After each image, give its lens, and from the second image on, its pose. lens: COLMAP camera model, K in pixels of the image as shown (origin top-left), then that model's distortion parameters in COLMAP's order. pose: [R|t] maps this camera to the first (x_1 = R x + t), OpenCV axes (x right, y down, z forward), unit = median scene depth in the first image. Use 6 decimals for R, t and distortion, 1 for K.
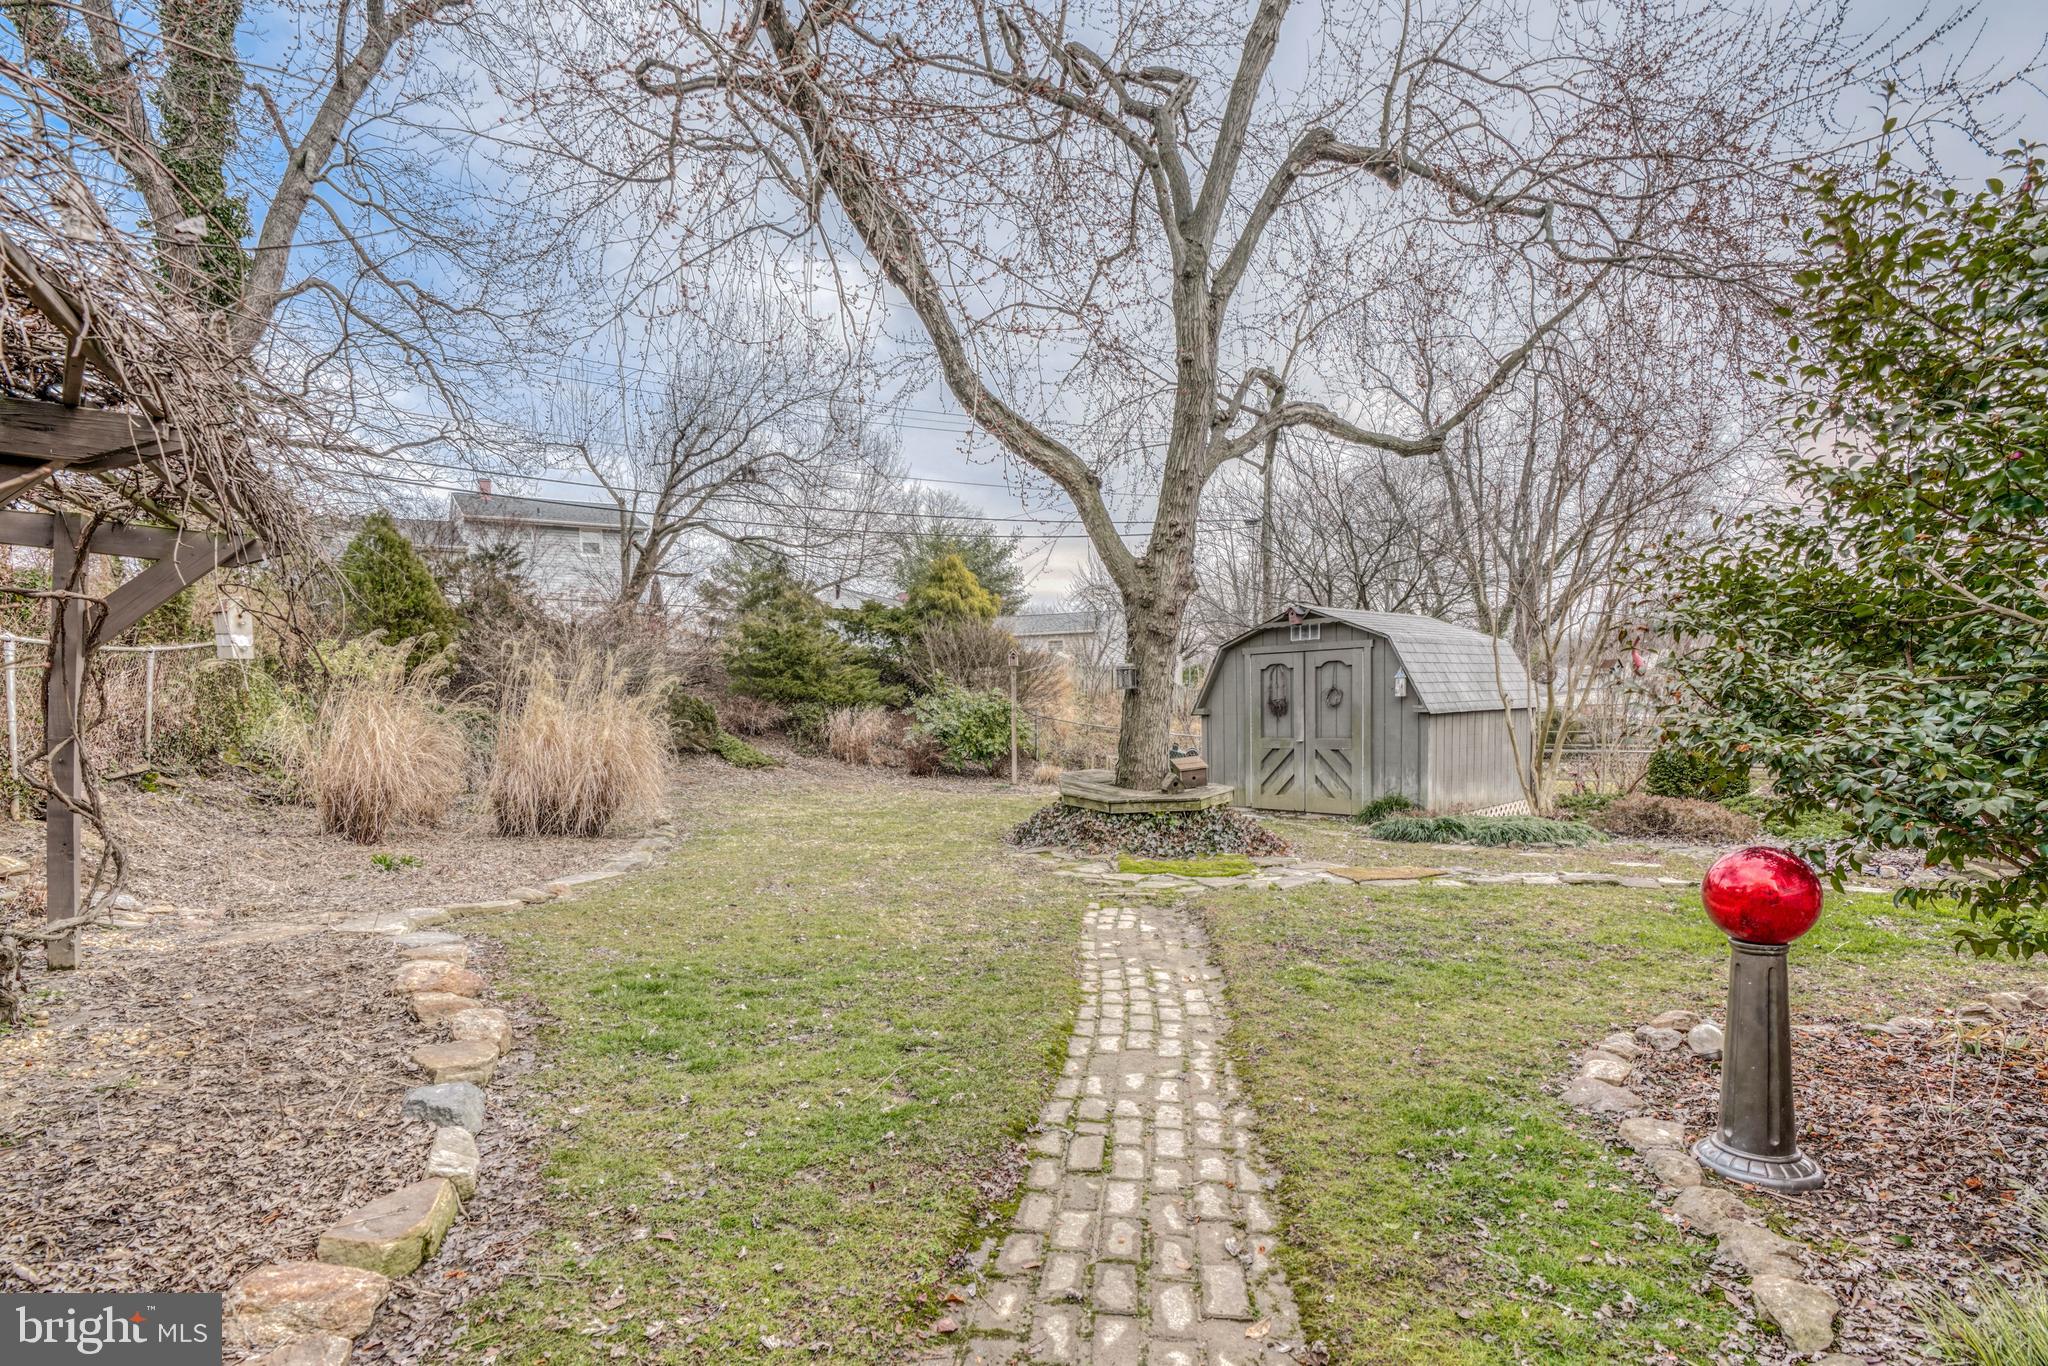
lens RADIAL K [[987.3, 0, 934.2], [0, 987.3, 749.7], [0, 0, 1]] dist [-0.068320, 0.000275]
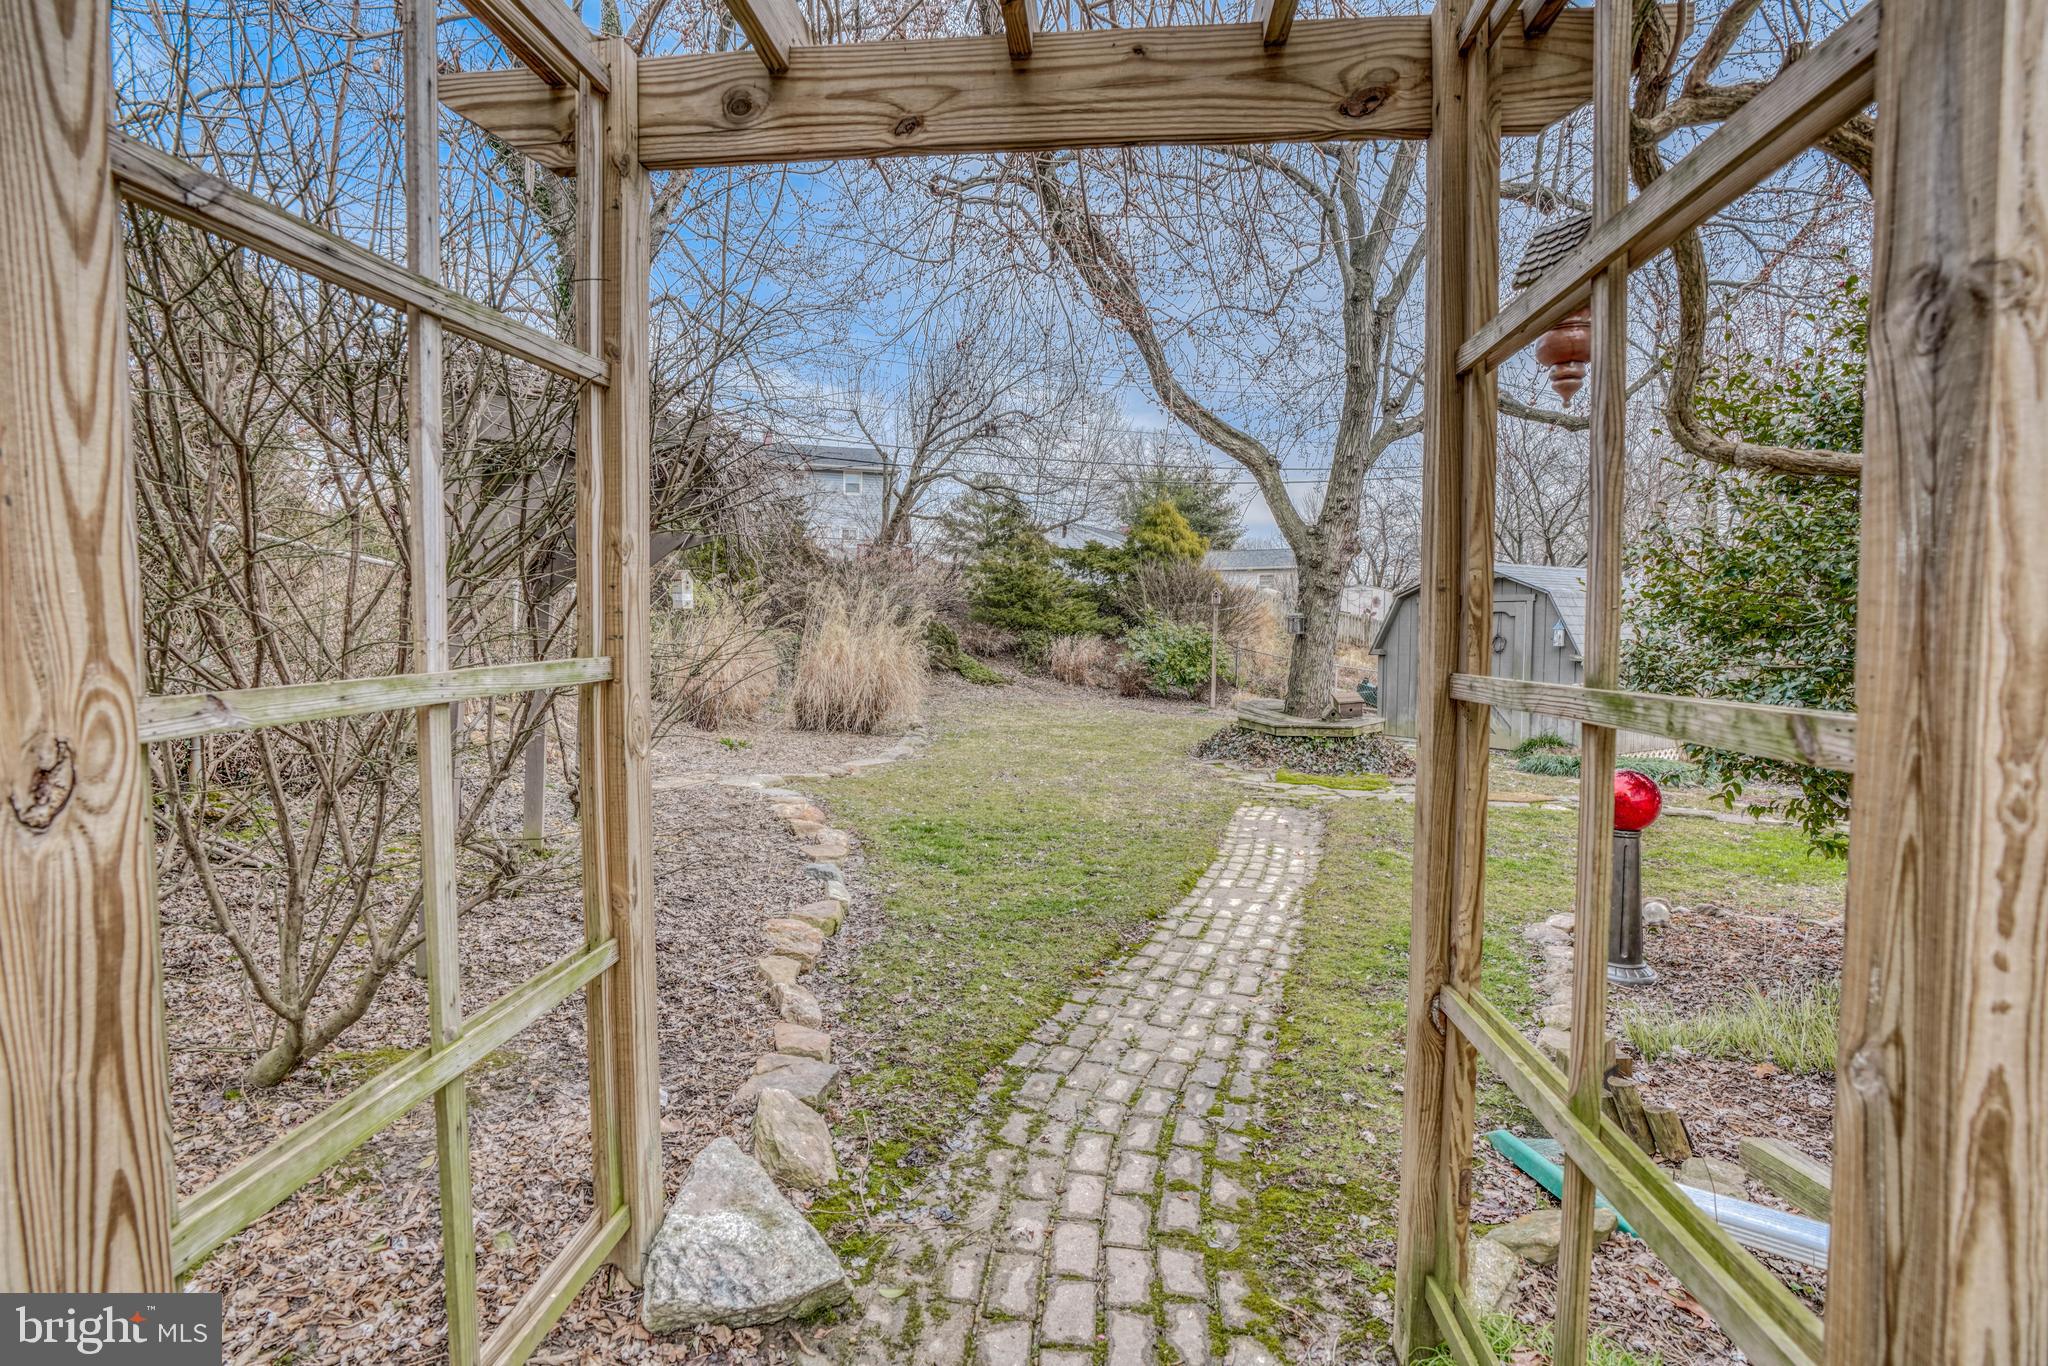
lens RADIAL K [[942.6, 0, 1015.7], [0, 942.6, 687.4], [0, 0, 1]] dist [-0.063106, 0.019384]
pose [[0.988800, 0.043253, -0.142845, 0.020042], [-0.040421, 0.998926, 0.022668, -0.007501], [0.143672, -0.016640, 0.989486, -0.178593]]
